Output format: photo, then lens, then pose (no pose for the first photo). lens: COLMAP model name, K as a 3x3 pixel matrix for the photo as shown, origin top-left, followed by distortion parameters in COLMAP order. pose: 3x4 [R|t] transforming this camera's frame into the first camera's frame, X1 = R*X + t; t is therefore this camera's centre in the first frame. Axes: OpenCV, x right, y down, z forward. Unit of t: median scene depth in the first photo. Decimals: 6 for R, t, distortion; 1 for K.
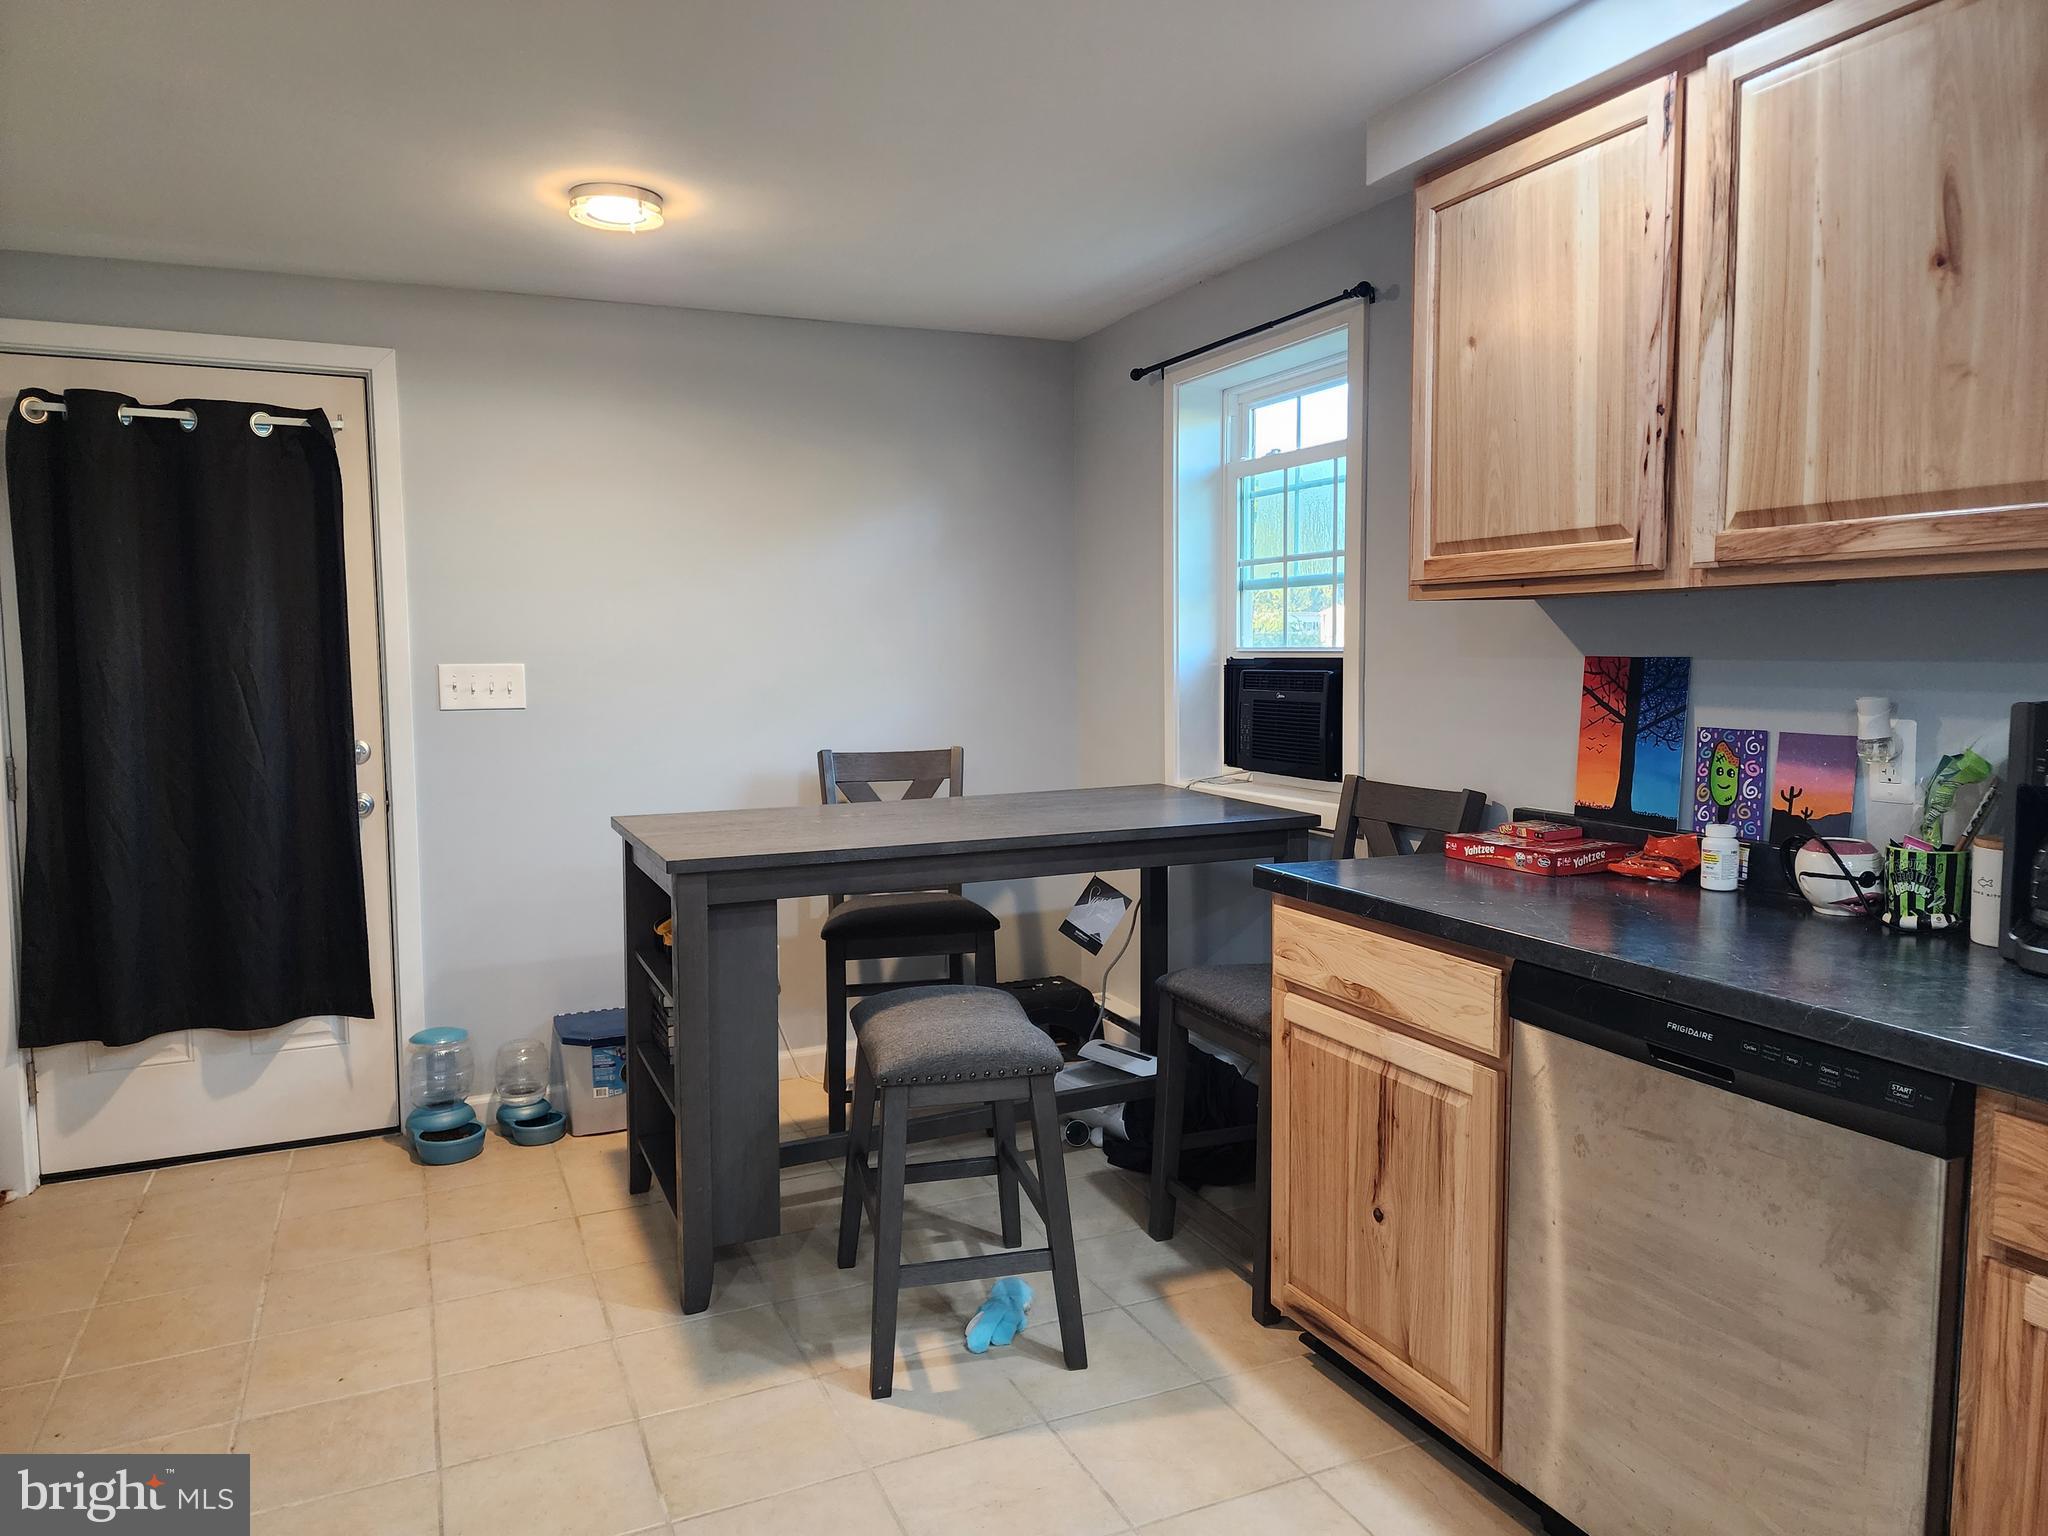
lens RADIAL K [[1354.5, 0, 1015.4], [0, 1354.5, 761.5], [0, 0, 1]] dist [0.075943, -0.075277]
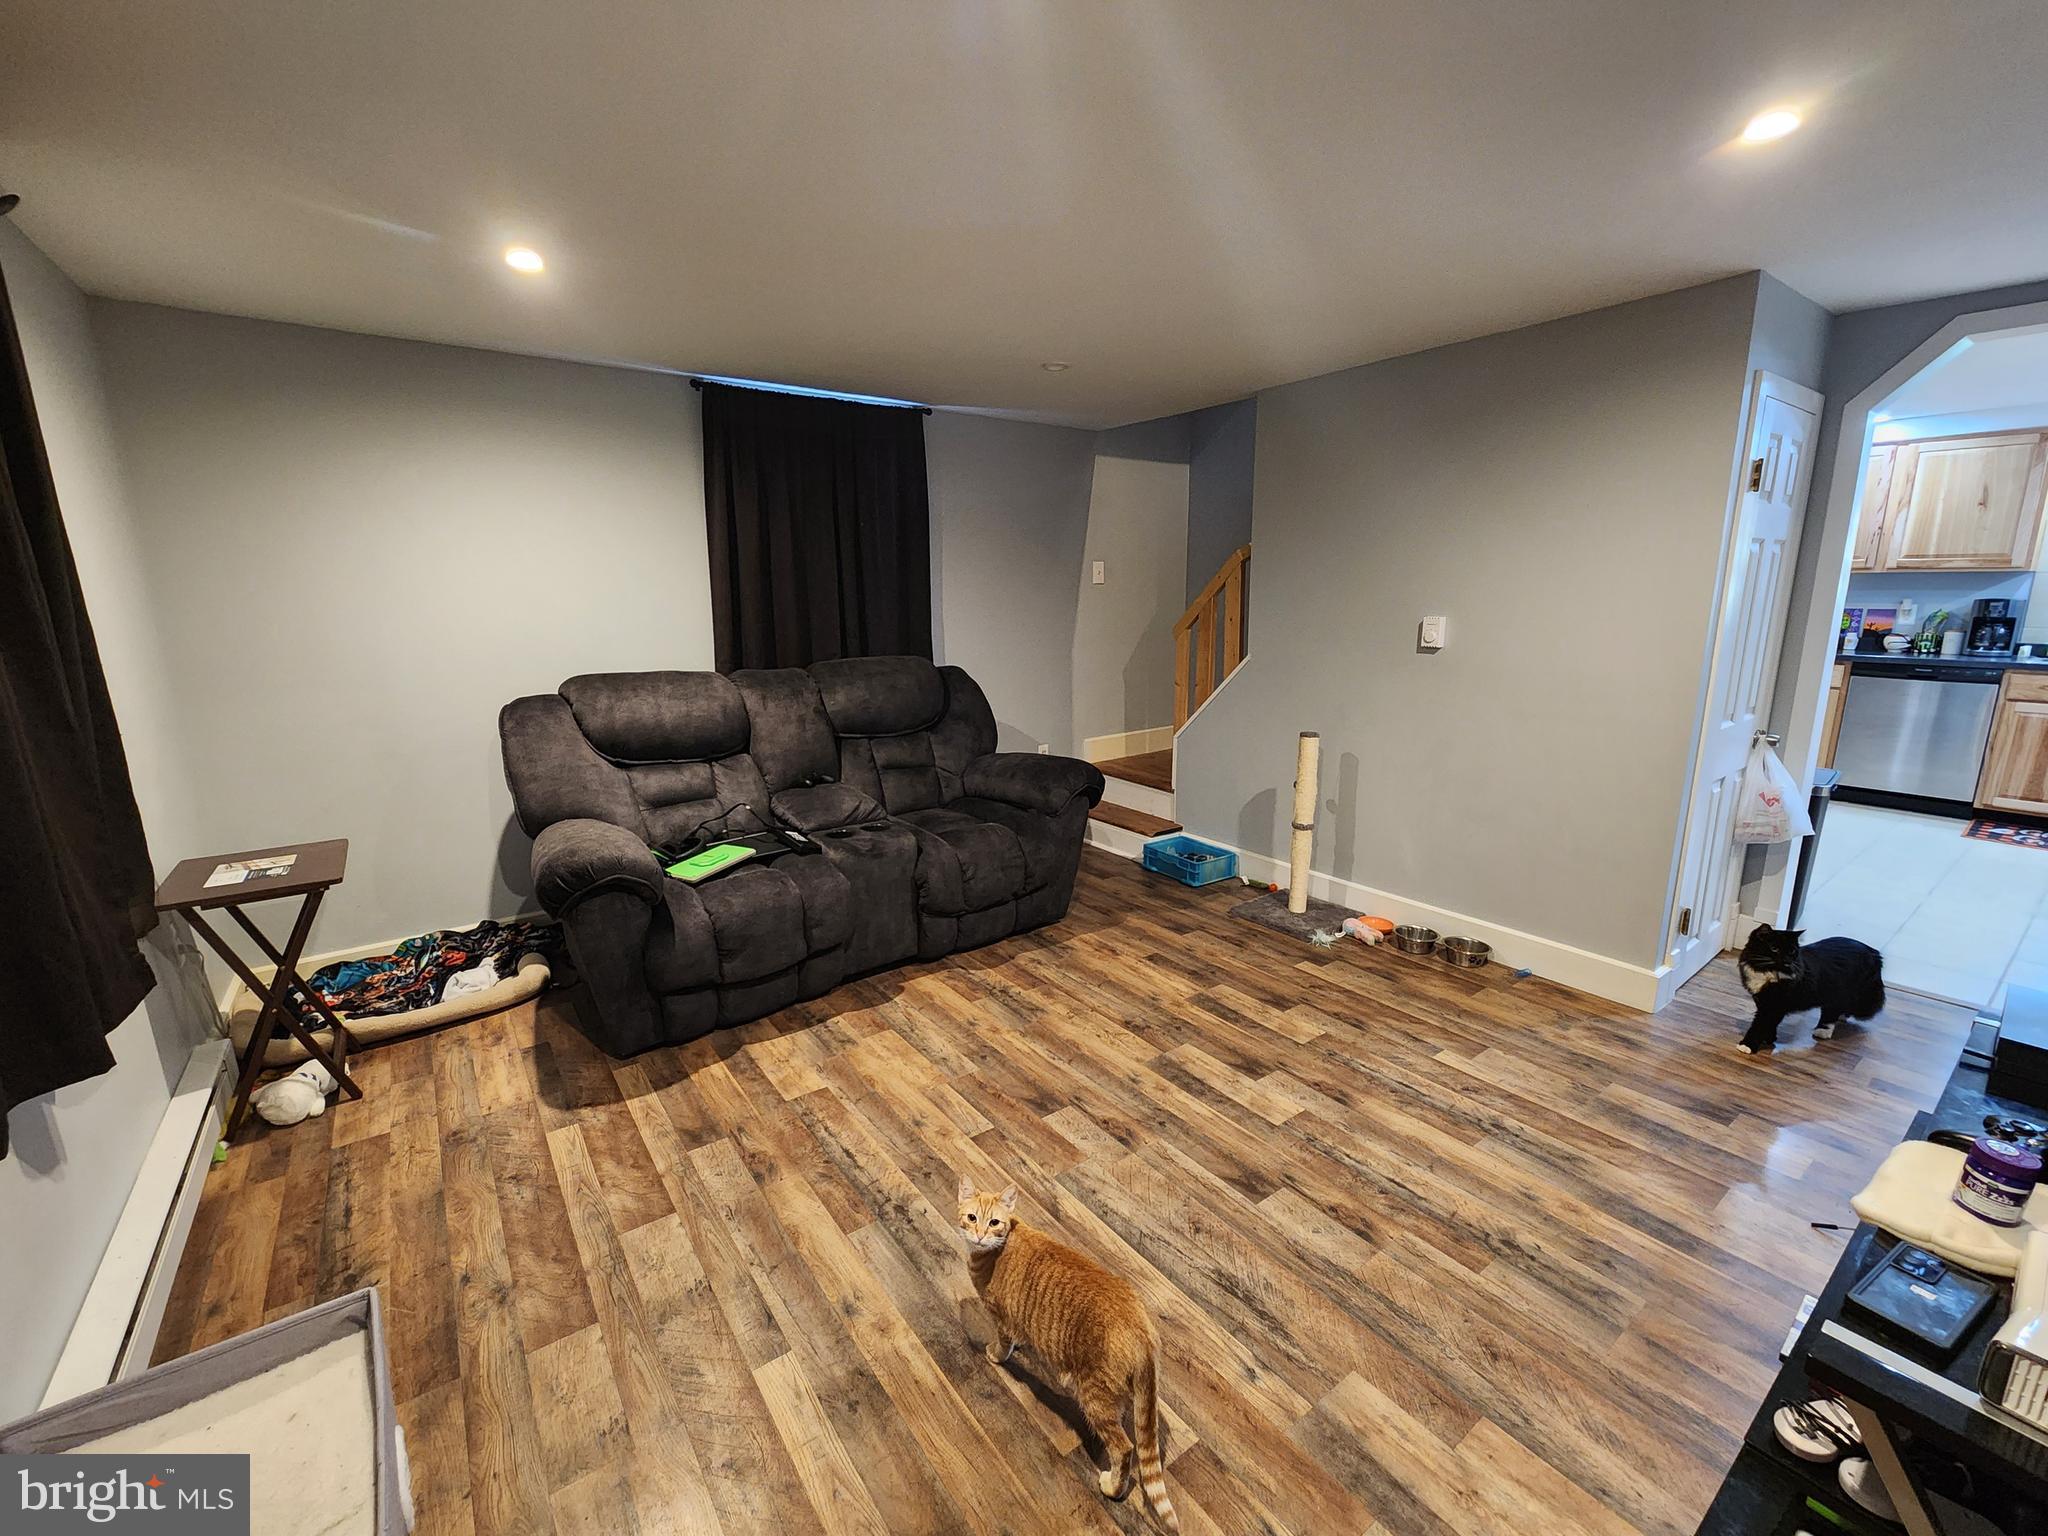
lens RADIAL K [[840.8, 0, 1001.4], [0, 840.8, 776.7], [0, 0, 1]] dist [0.007649, -0.006512]
pose [[0.982198, -0.042753, 0.182919, -2.344449], [0.018309, 0.990908, 0.133293, 0.087039], [-0.186955, -0.127571, 0.974050, -0.947626]]
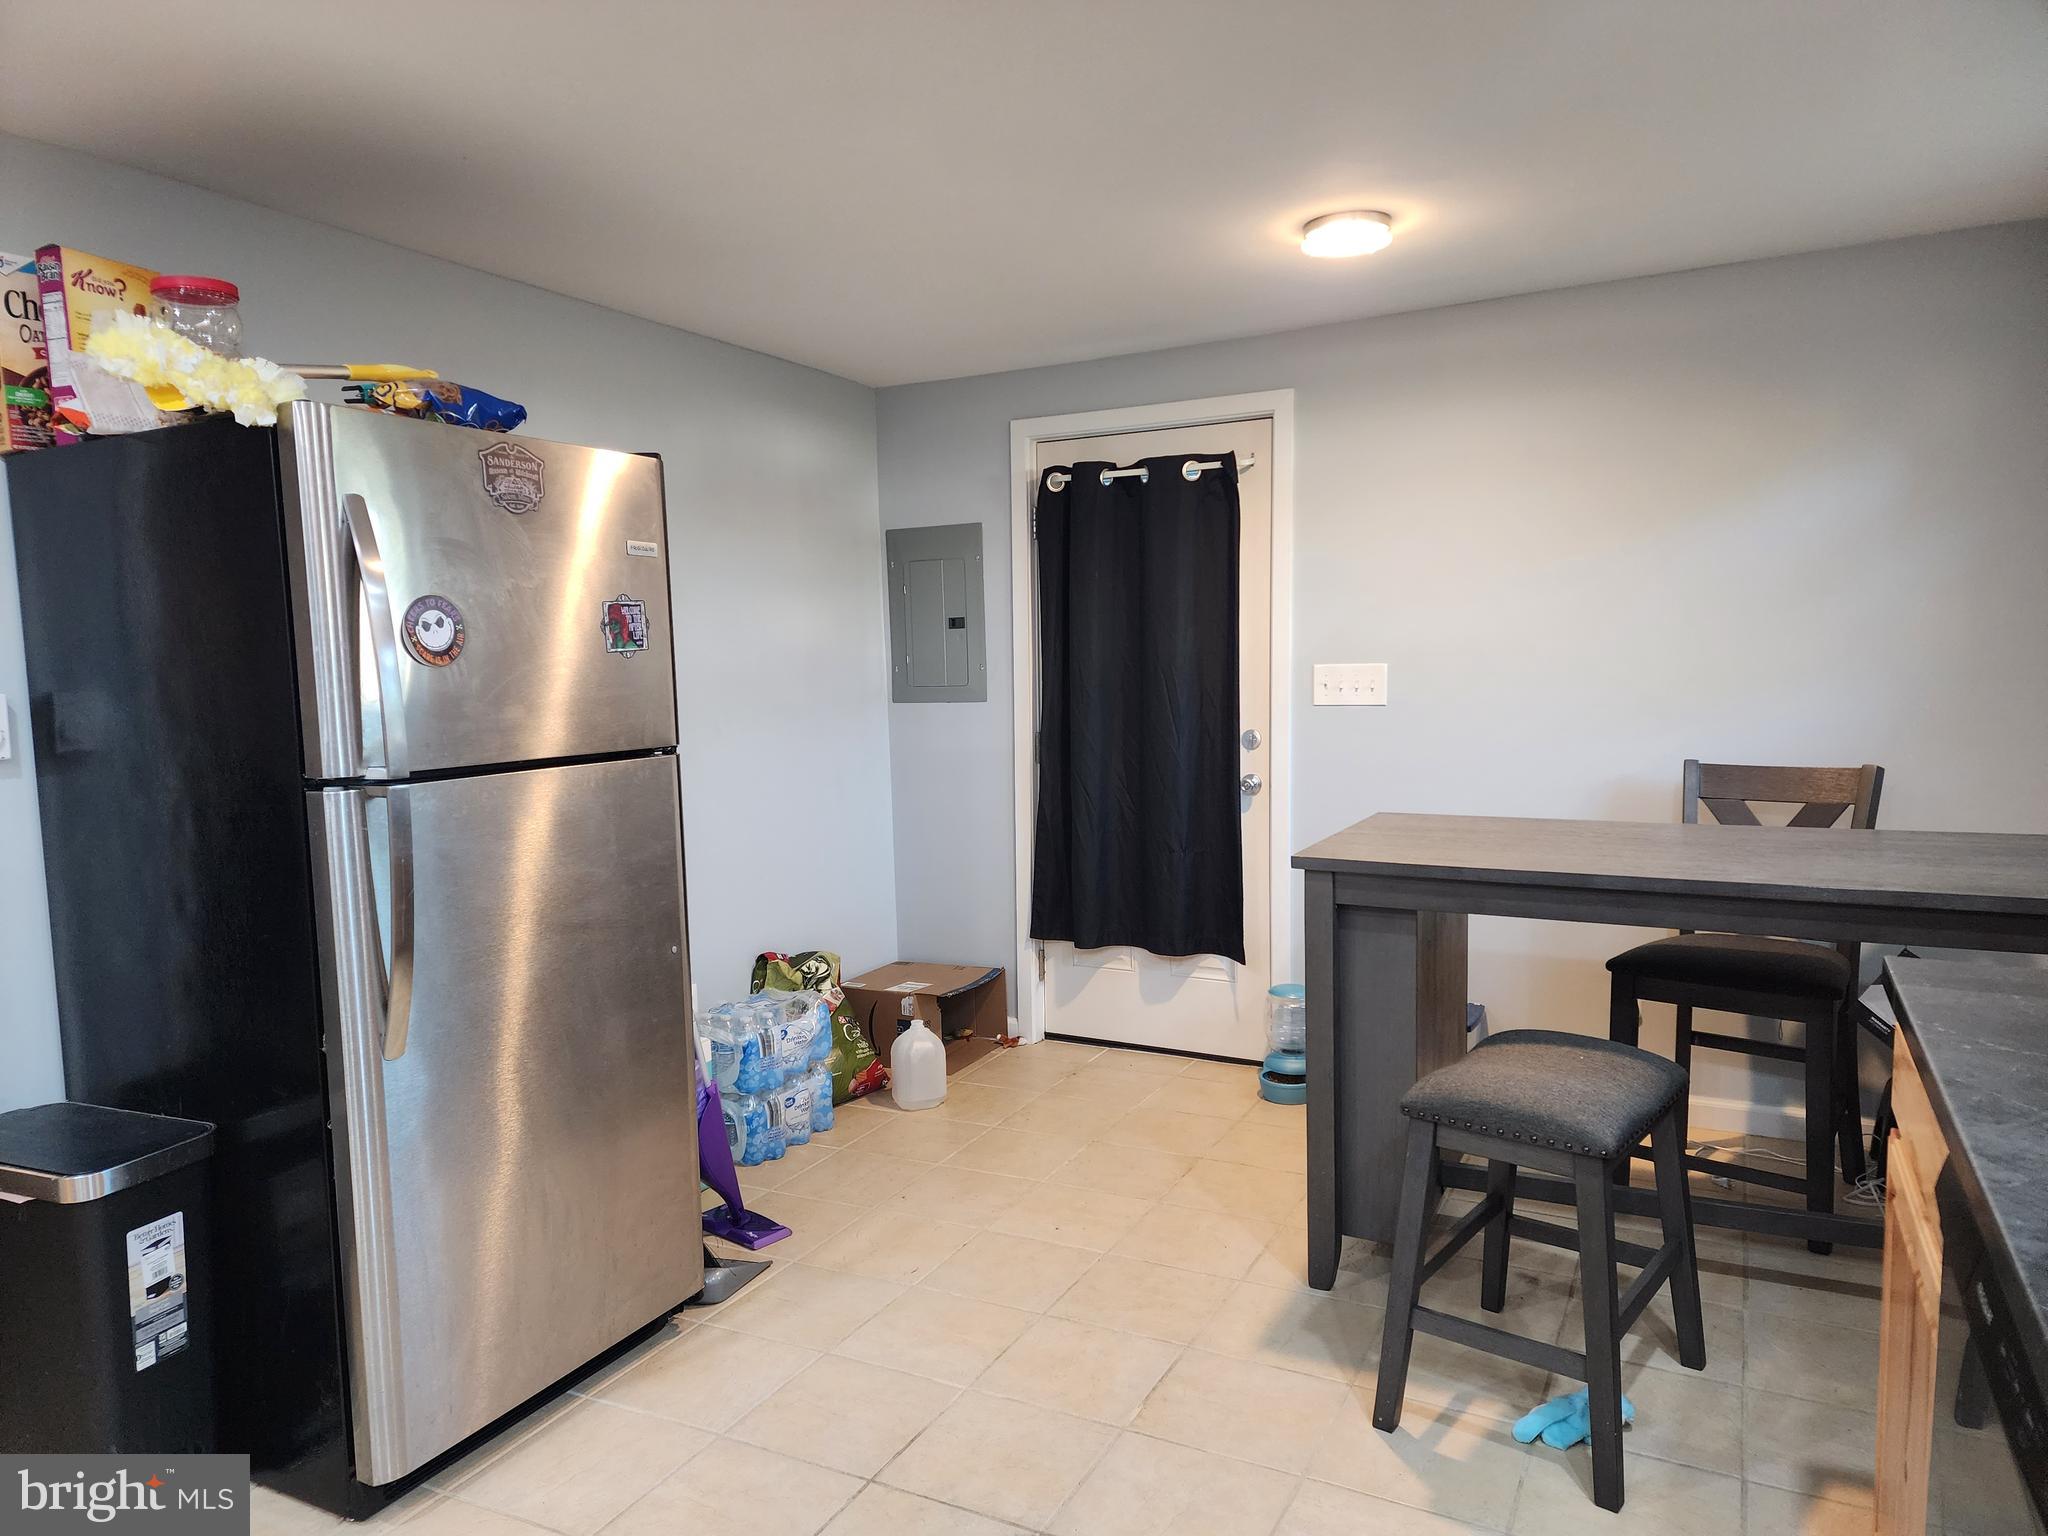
lens RADIAL K [[1354.5, 0, 1015.4], [0, 1354.5, 761.5], [0, 0, 1]] dist [0.075943, -0.075277]
pose [[0.607961, 0.060215, -0.791680, 0.405403], [-0.049570, 0.998053, 0.037845, -0.027117], [0.792418, 0.016235, 0.609763, 0.159853]]
